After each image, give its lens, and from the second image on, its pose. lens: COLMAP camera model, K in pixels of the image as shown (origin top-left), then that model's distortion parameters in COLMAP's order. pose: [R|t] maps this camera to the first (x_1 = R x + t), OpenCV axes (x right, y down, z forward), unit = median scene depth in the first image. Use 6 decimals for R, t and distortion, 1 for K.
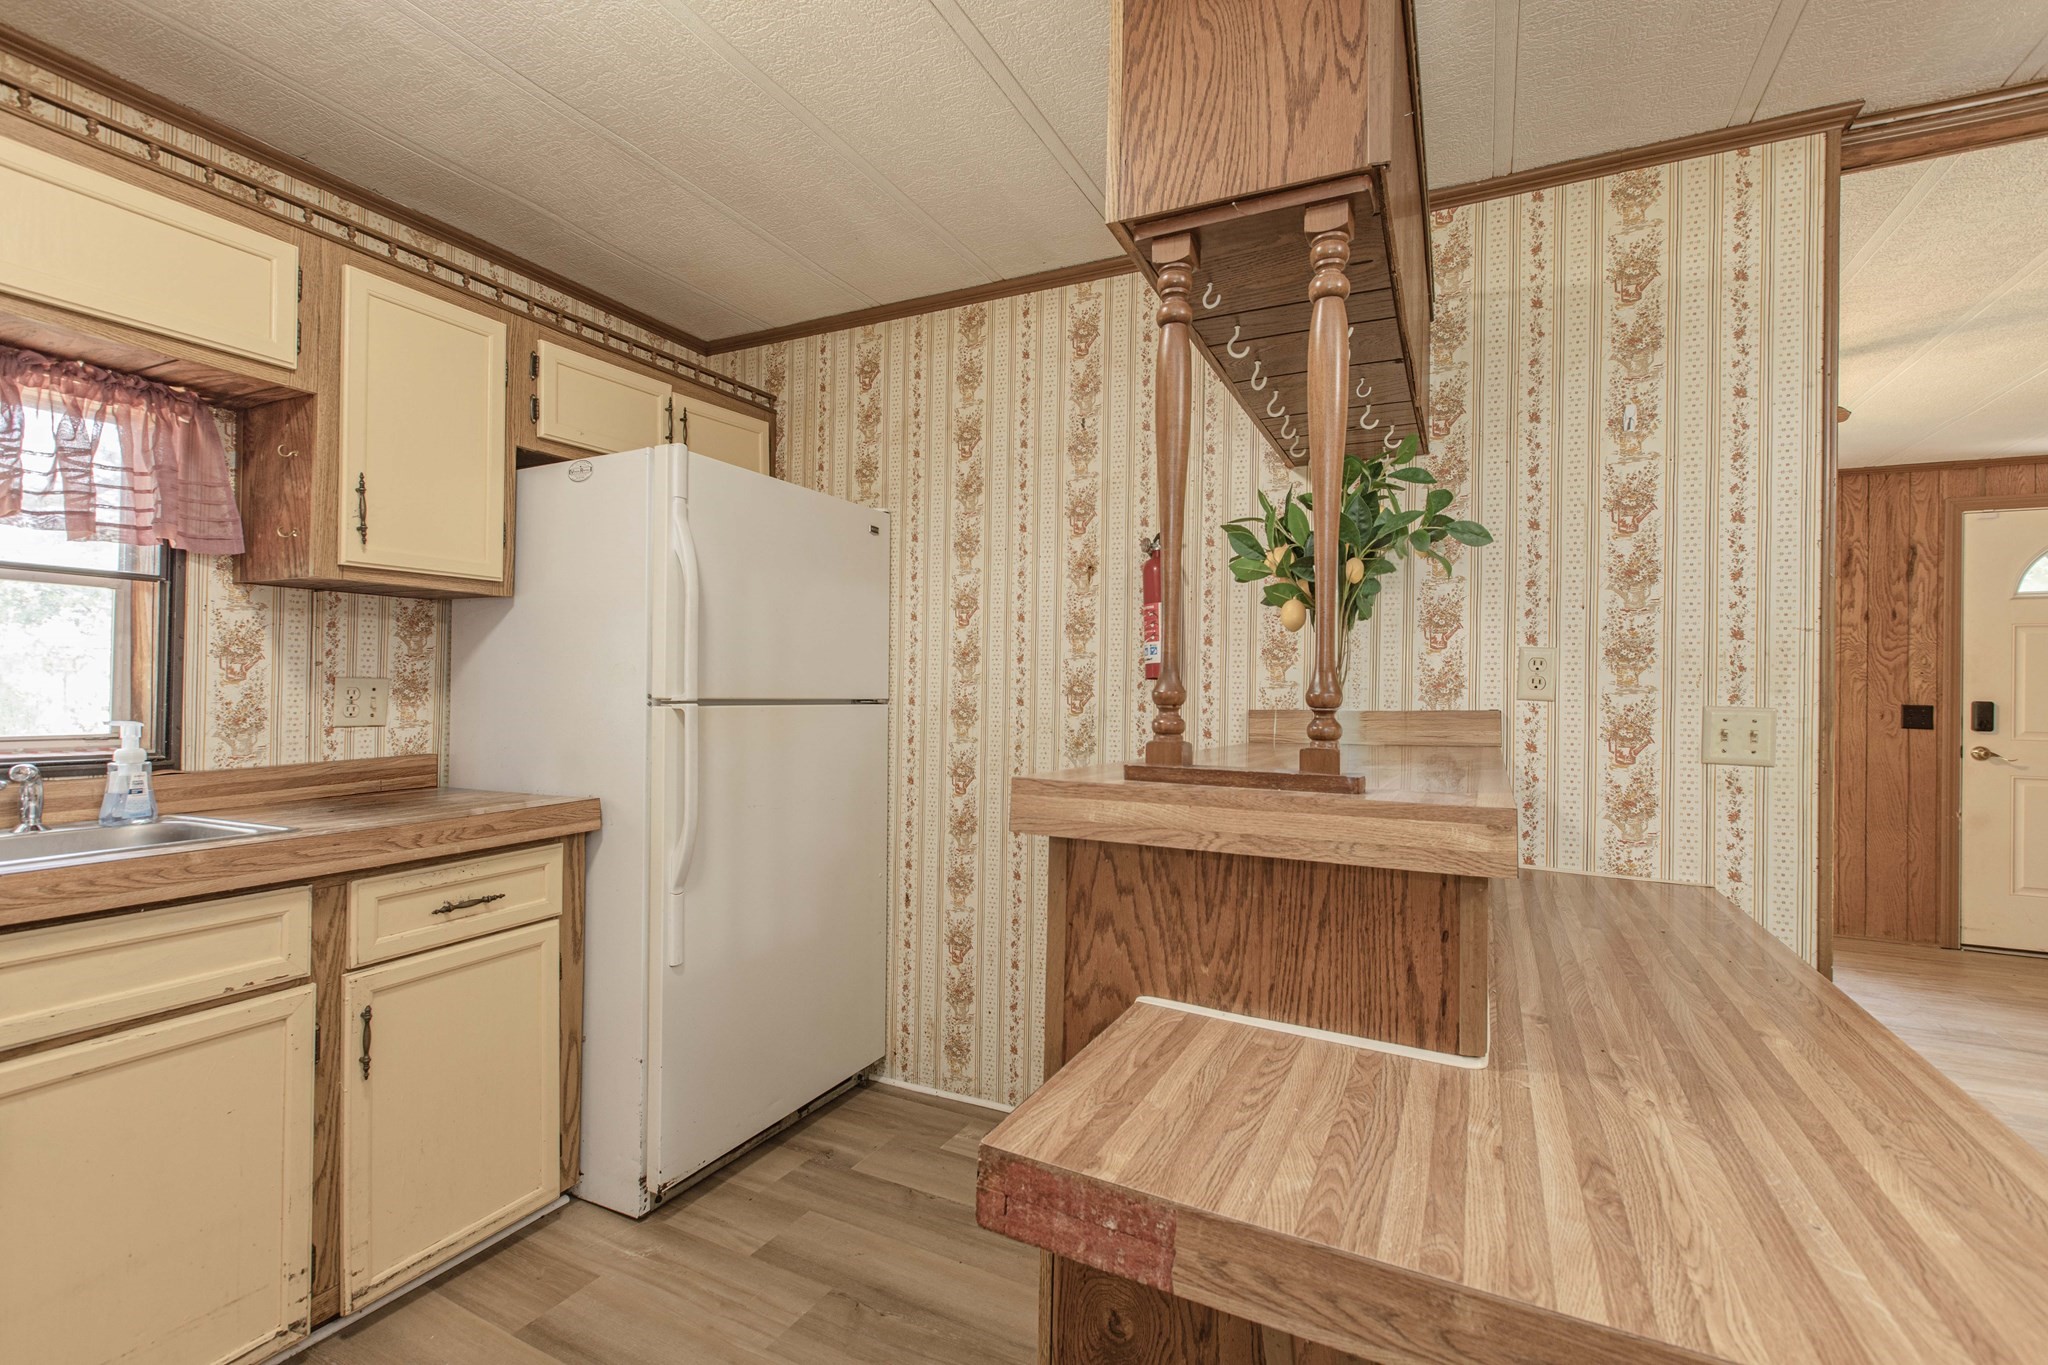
lens RADIAL K [[918.1, 0, 1021.2], [0, 918.1, 680.8], [0, 0, 1]] dist [-0.000996, -0.000567]
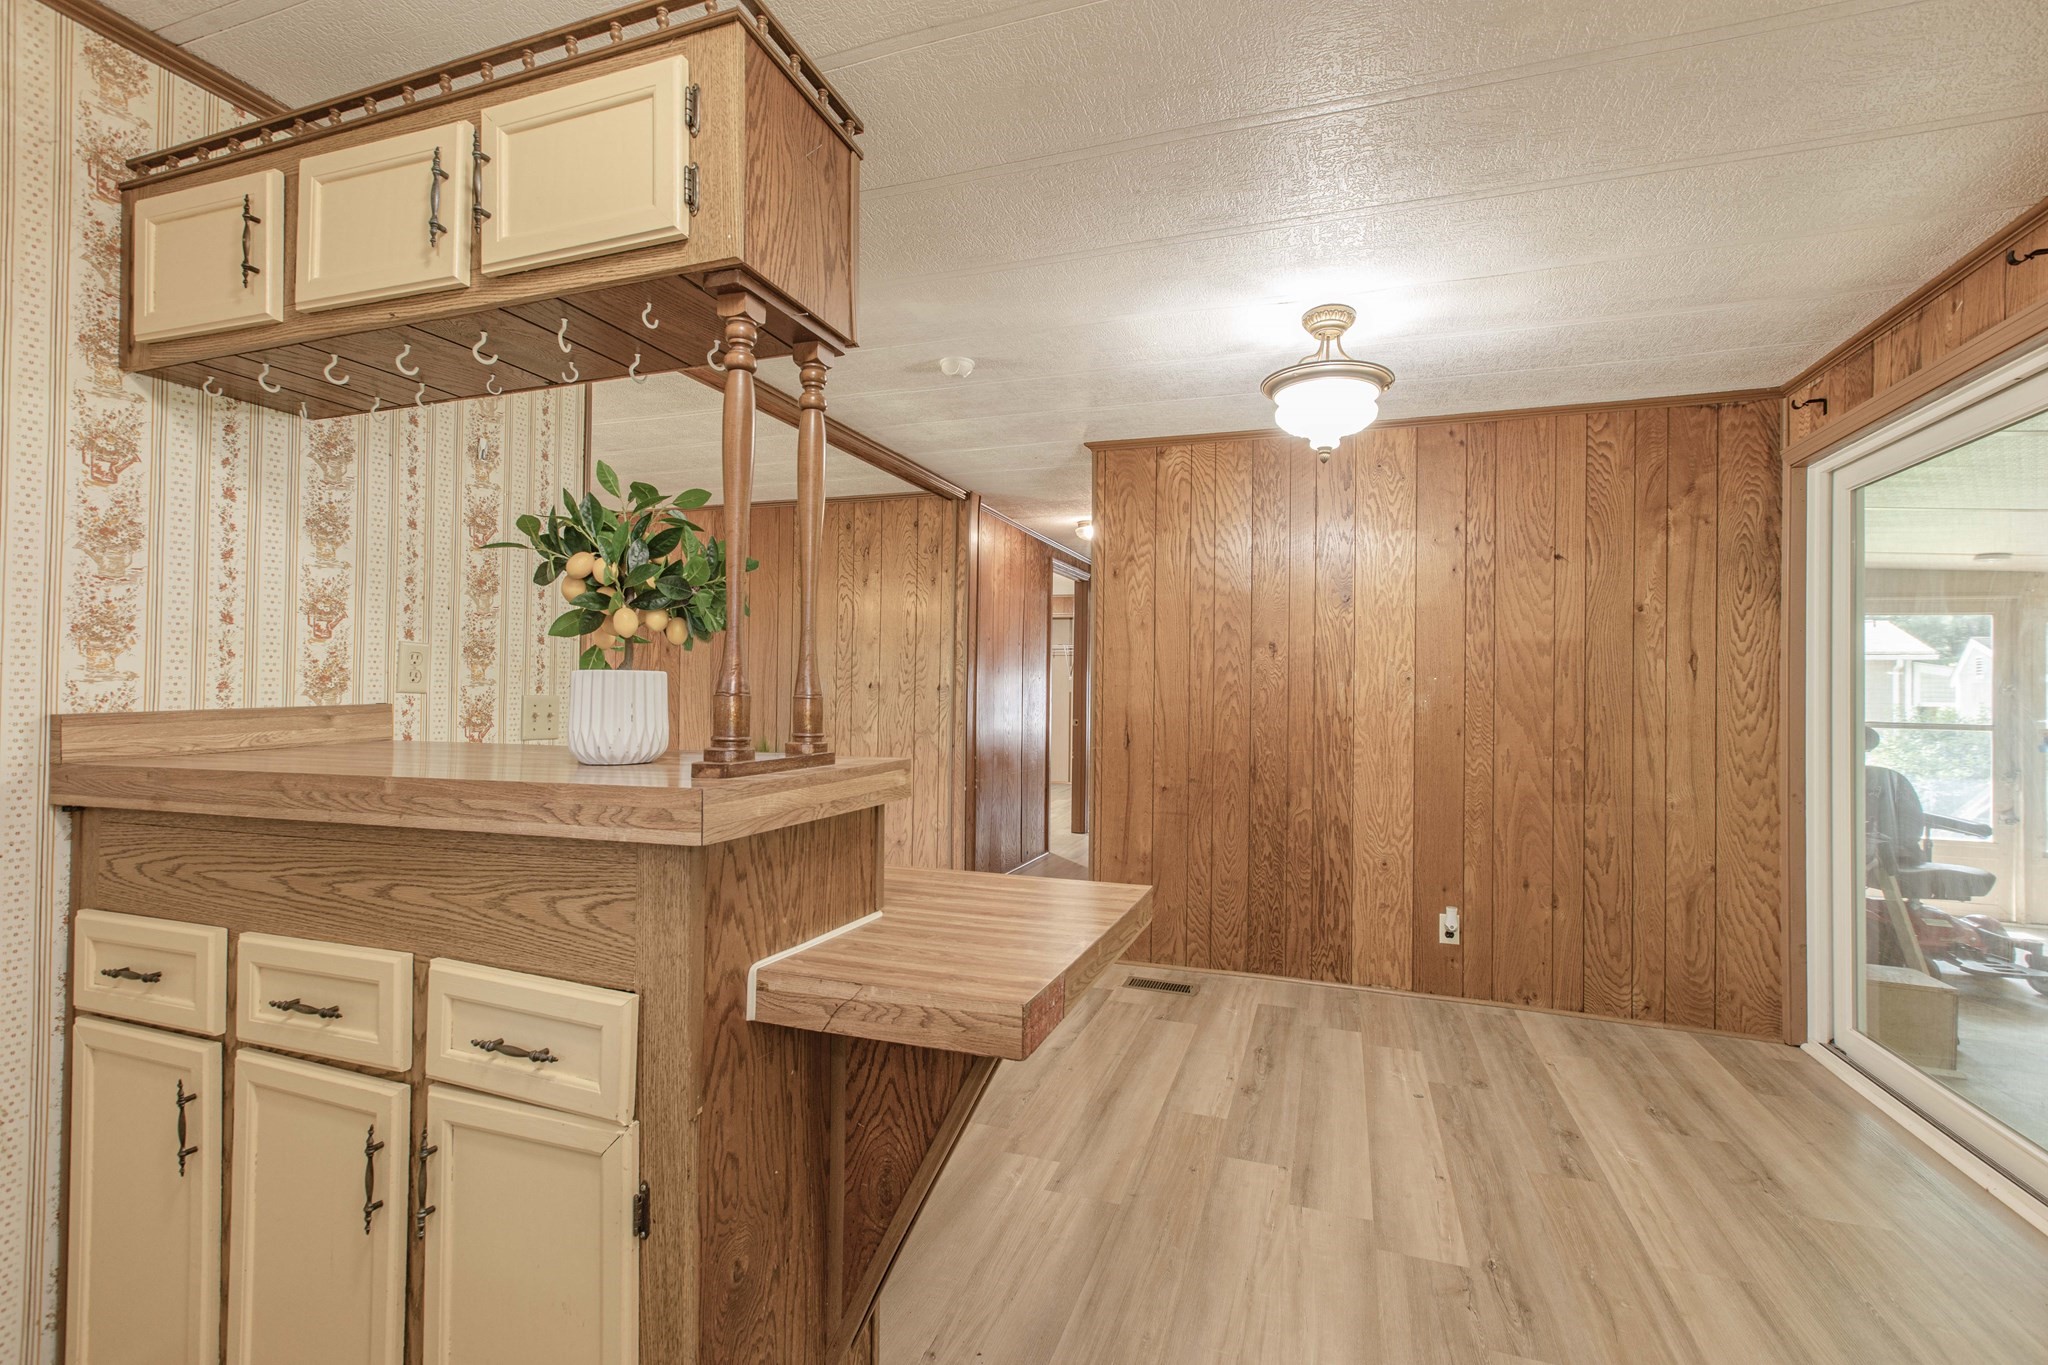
lens RADIAL K [[918.1, 0, 1021.2], [0, 918.1, 680.8], [0, 0, 1]] dist [-0.000996, -0.000567]
pose [[-0.125334, -0.006217, 0.992095, -0.570258], [-0.020032, 0.999792, 0.003735, -0.010321], [-0.991912, -0.019406, -0.125432, 0.451915]]
